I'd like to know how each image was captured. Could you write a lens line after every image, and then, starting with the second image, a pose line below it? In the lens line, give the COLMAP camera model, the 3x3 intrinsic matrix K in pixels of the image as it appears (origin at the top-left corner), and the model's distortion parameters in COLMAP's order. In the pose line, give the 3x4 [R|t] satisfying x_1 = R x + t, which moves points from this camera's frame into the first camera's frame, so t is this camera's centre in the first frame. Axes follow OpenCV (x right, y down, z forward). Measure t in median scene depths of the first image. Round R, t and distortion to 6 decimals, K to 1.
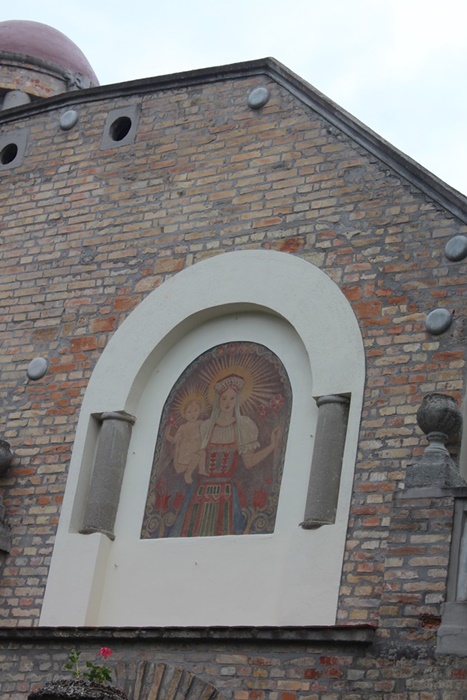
lens RADIAL K [[1759.6, 0, 233.5], [0, 1759.6, 350.0], [0, 0, 1]] dist [-0.042170, 0.094645]
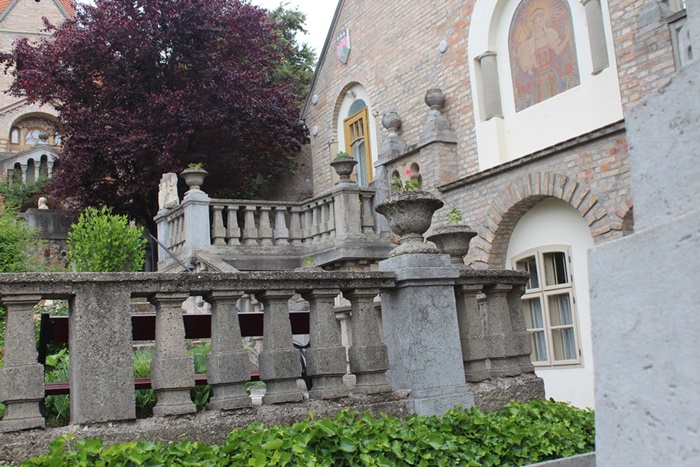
lens RADIAL K [[785.0, 0, 350.0], [0, 785.0, 233.5], [0, 0, 1]] dist [-0.014056, 0.019601]
pose [[0.878862, -0.270366, -0.393070, 0.085670], [0.342272, 0.931288, 0.124713, 0.063667], [0.332343, -0.244142, 0.911012, 0.157079]]
